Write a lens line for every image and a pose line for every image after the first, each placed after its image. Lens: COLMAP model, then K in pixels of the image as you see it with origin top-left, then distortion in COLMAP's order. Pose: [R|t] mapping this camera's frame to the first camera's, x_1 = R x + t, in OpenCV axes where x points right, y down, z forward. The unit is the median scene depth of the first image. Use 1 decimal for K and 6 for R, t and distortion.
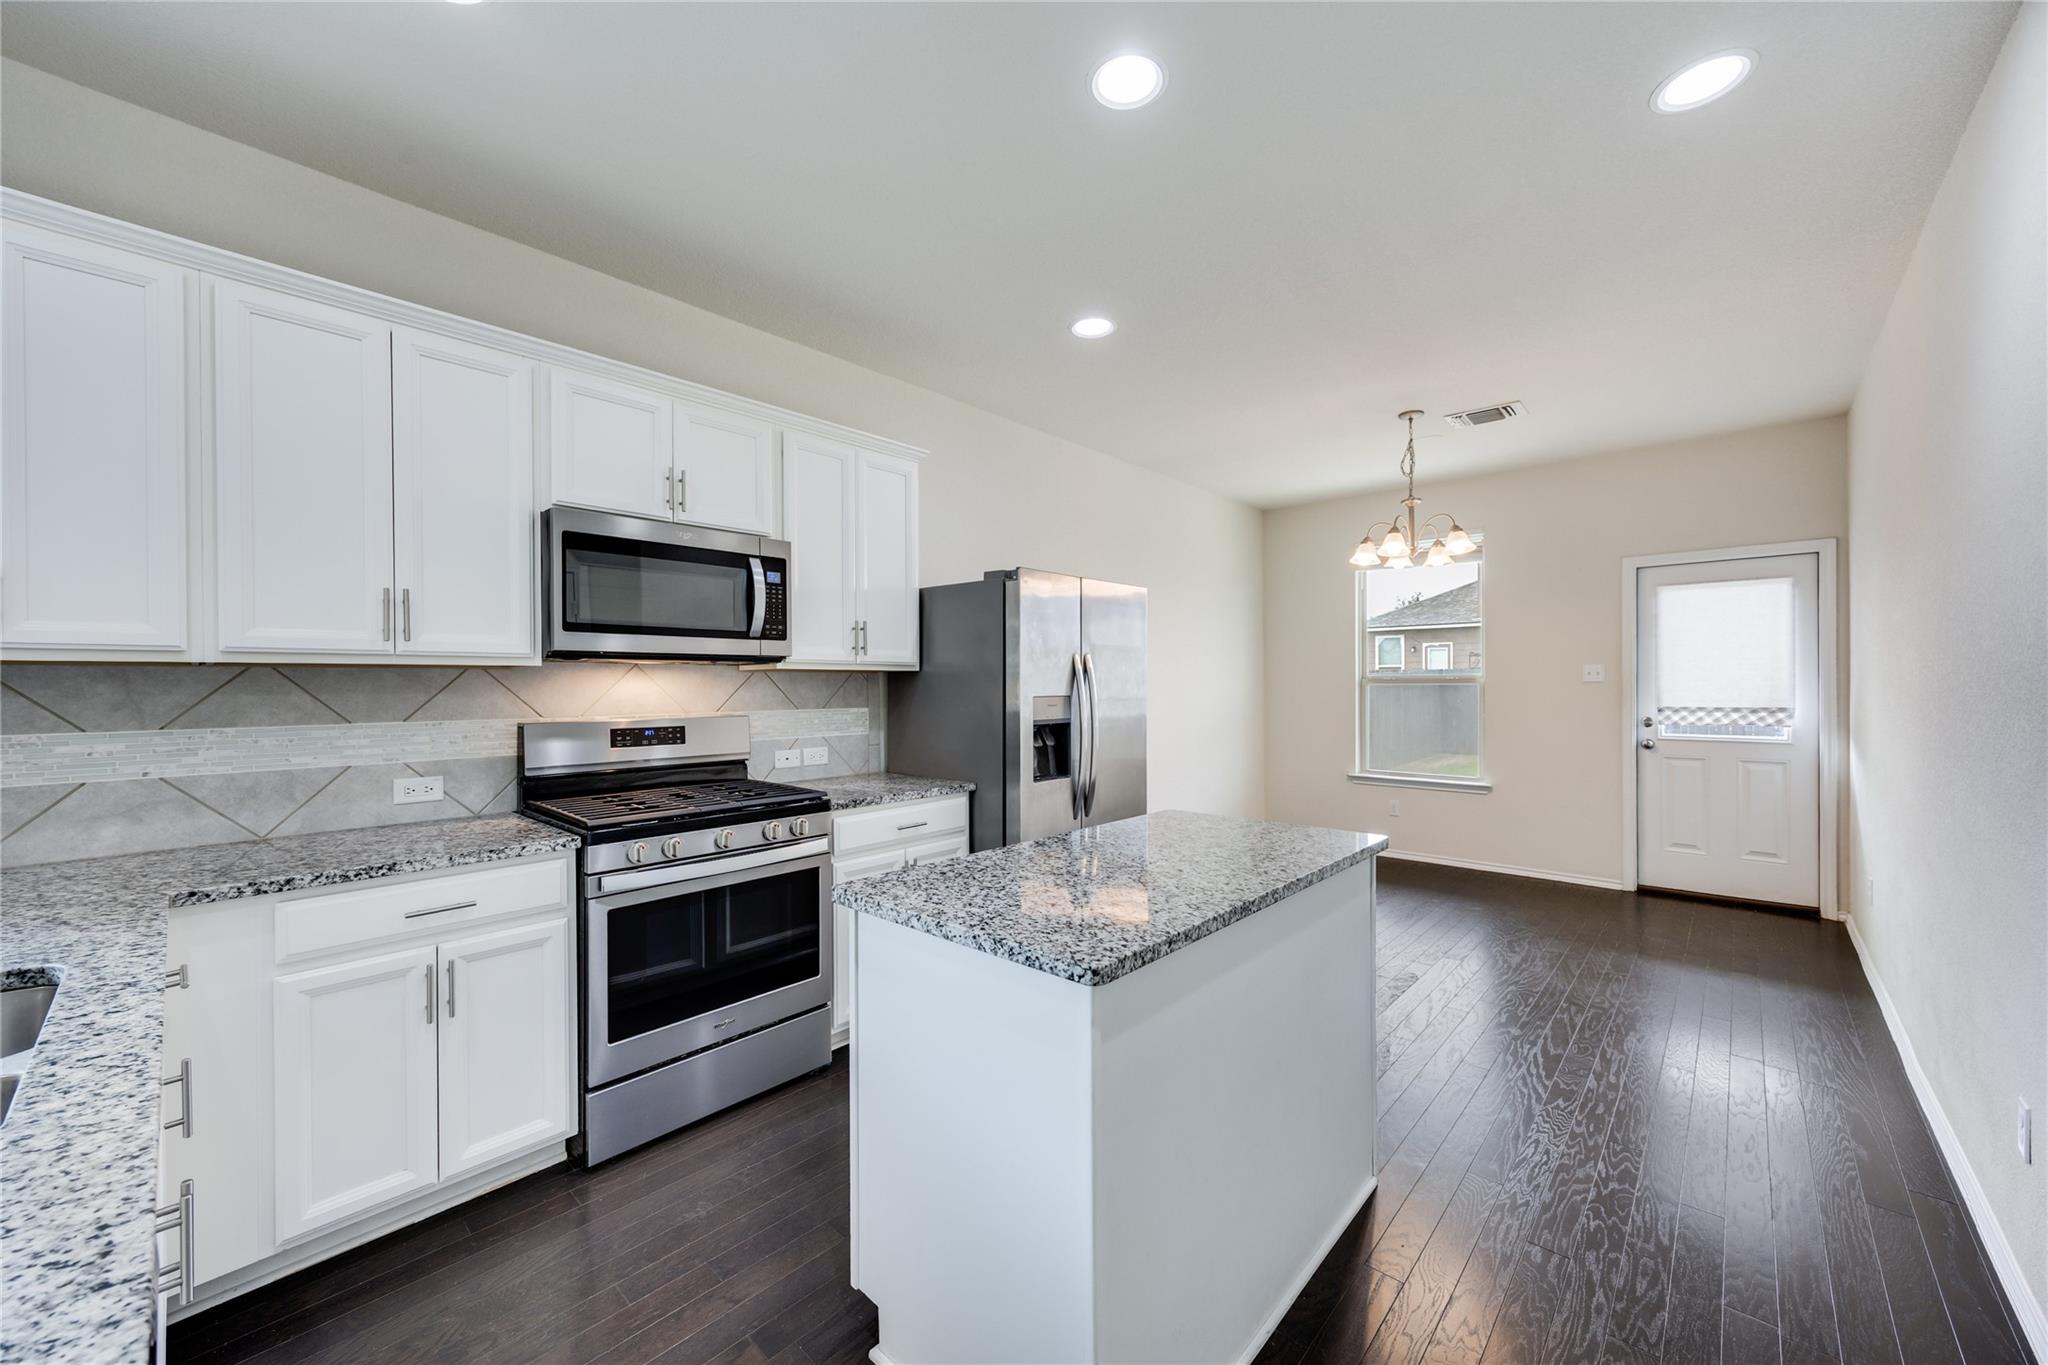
lens RADIAL K [[772.0, 0, 1020.4], [0, 772.0, 686.9], [0, 0, 1]] dist [0.001954, 0.000645]
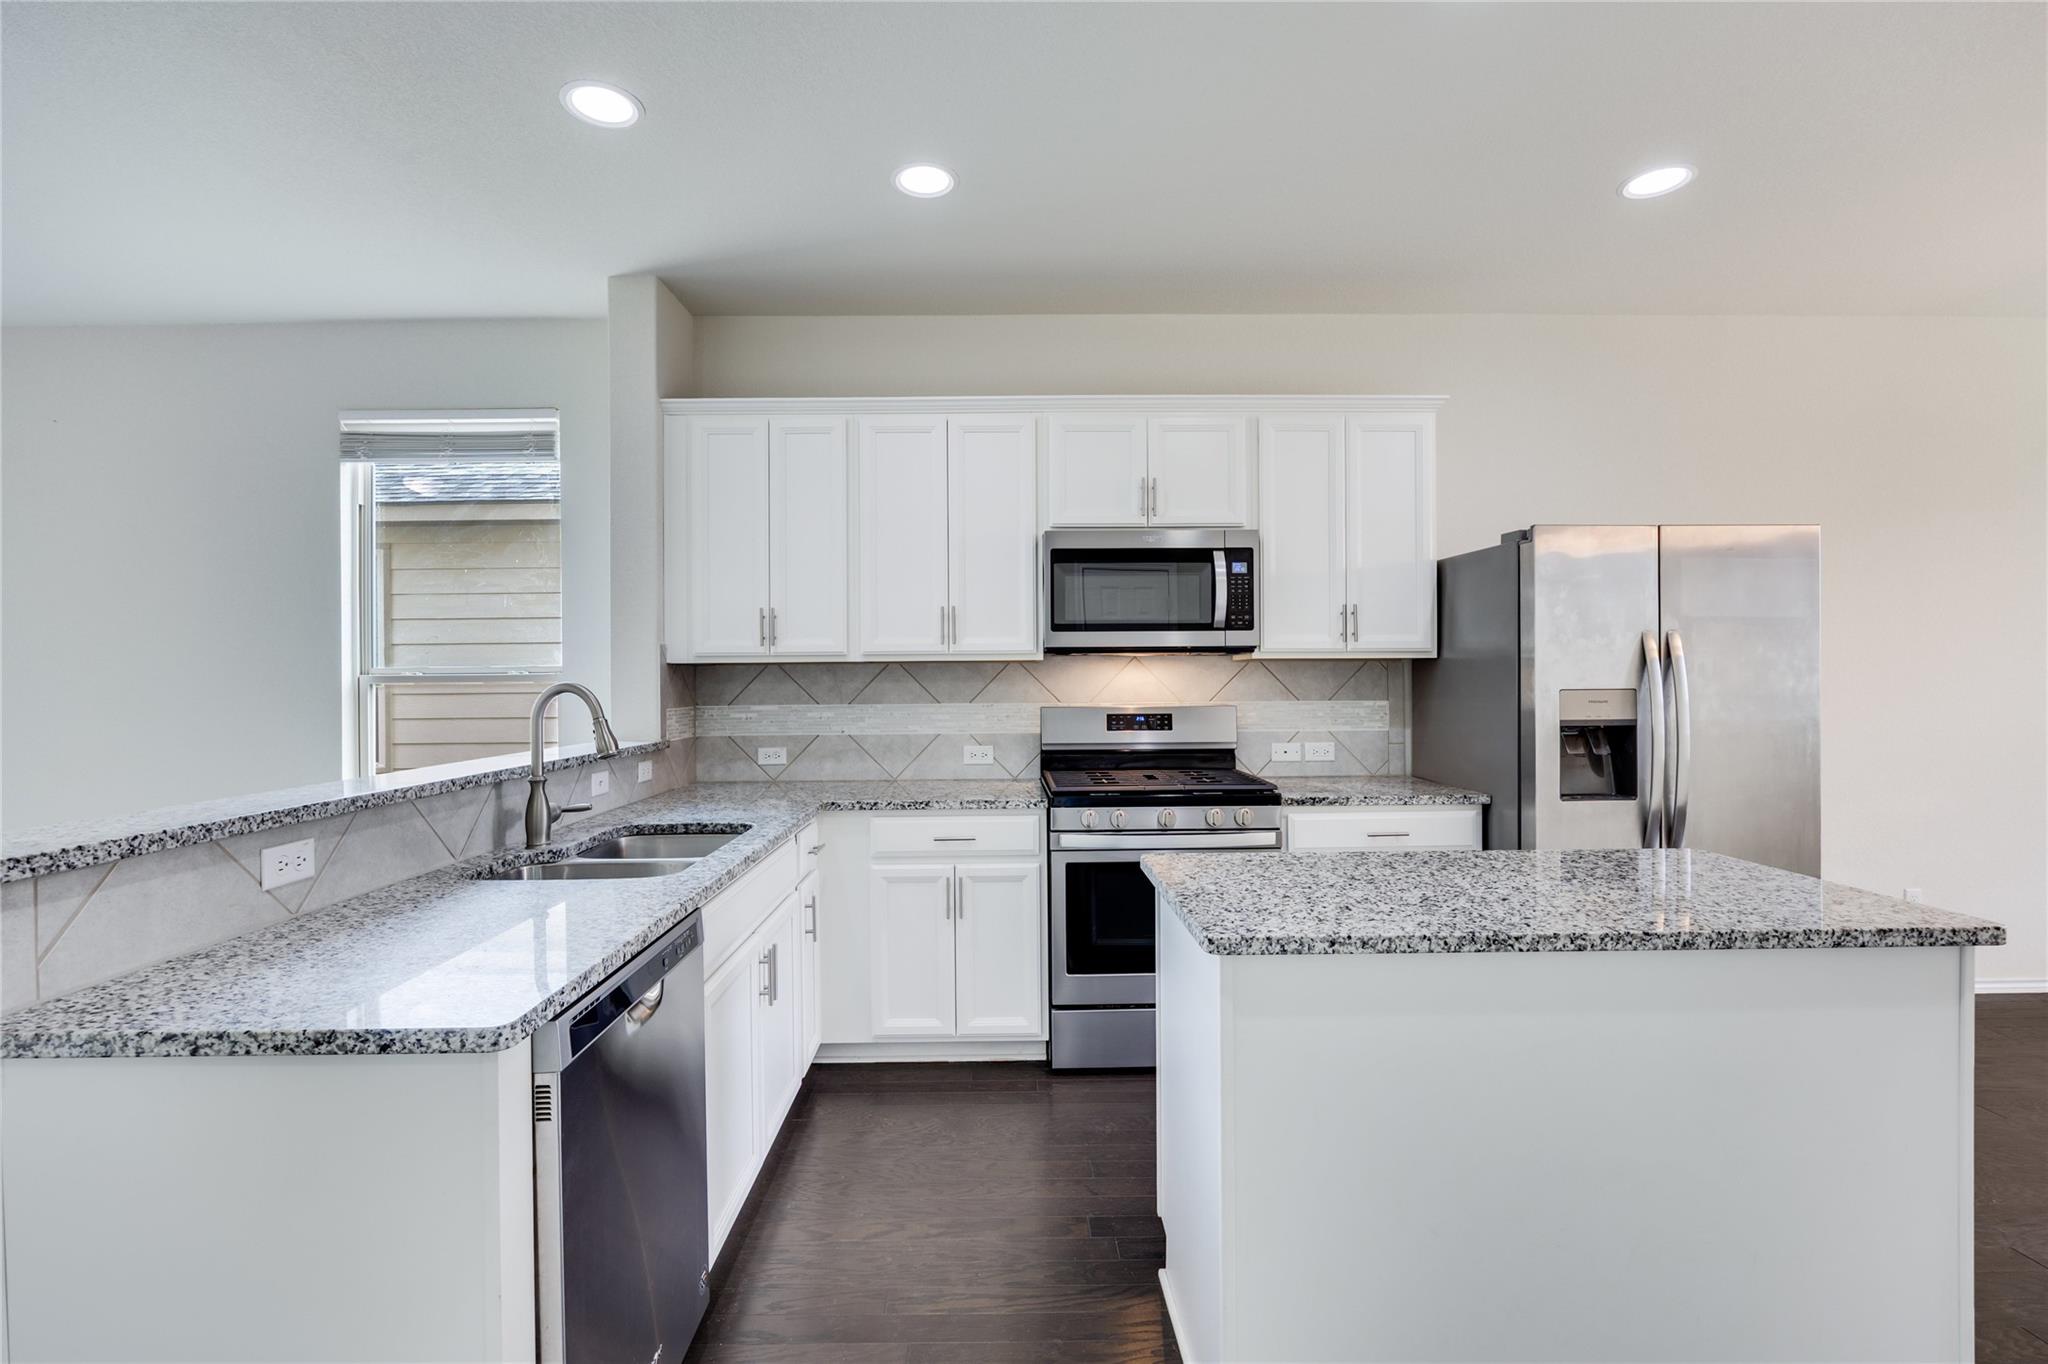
lens RADIAL K [[920.5, 0, 1007.9], [0, 920.5, 680.7], [0, 0, 1]] dist [-0.014558, -0.000325]
pose [[0.684041, 0.002233, -0.729440, 0.296953], [0.000842, 0.999992, 0.003850, -0.000077], [0.729443, -0.003248, 0.684034, -0.030293]]
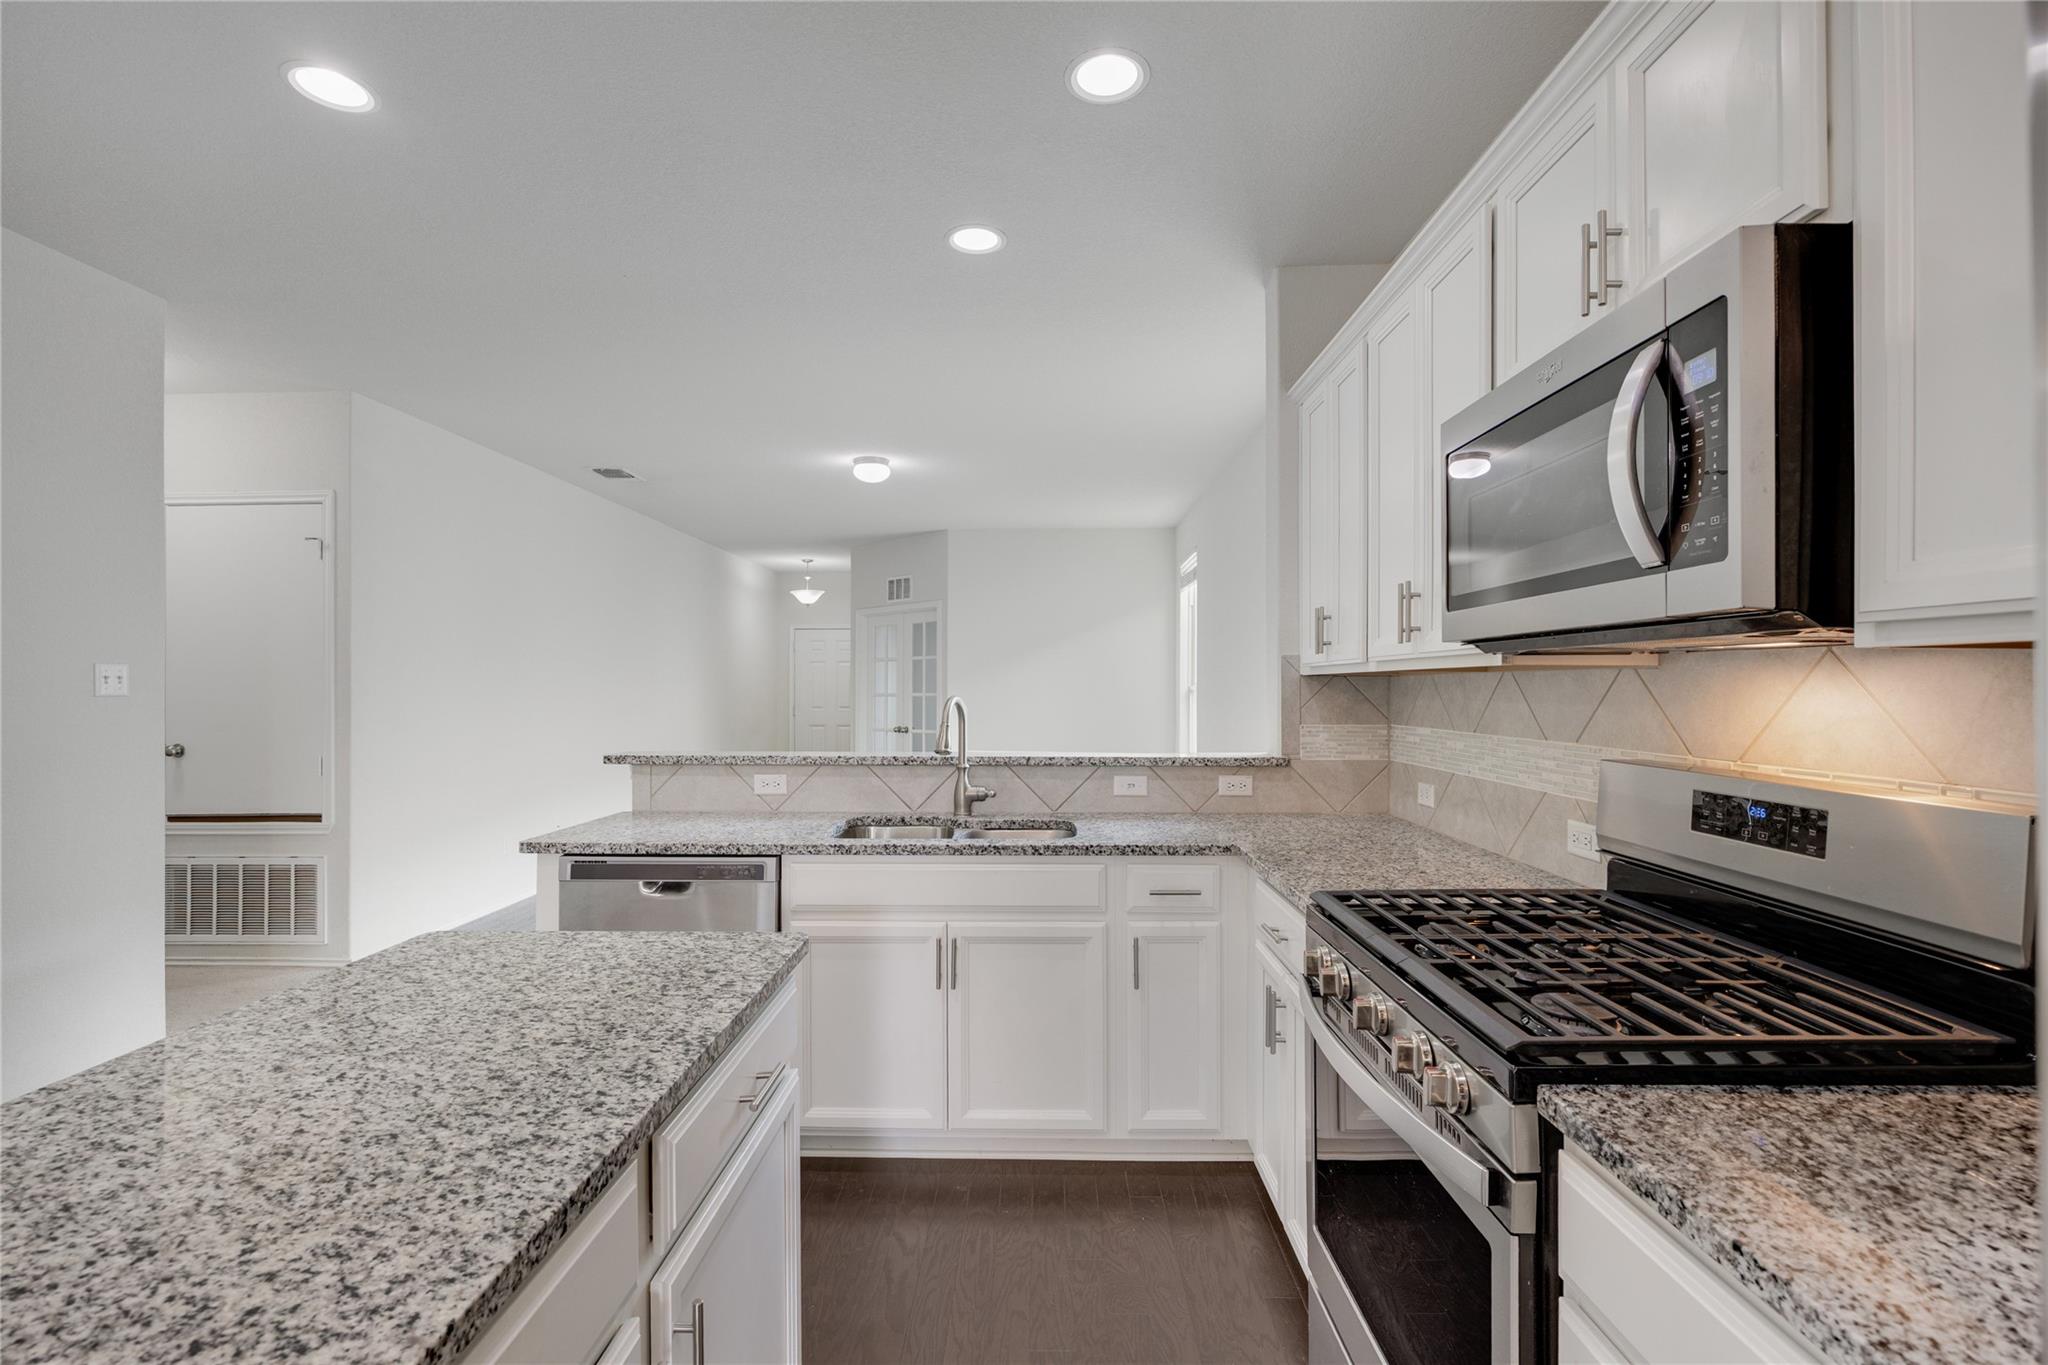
lens RADIAL K [[929.6, 0, 1016.6], [0, 929.6, 685.8], [0, 0, 1]] dist [-0.012050, -0.000129]
pose [[-0.751260, 0.005688, -0.659982, 0.127920], [0.001593, 0.999976, 0.006804, -0.011471], [0.660005, 0.004060, -0.751250, 0.947957]]
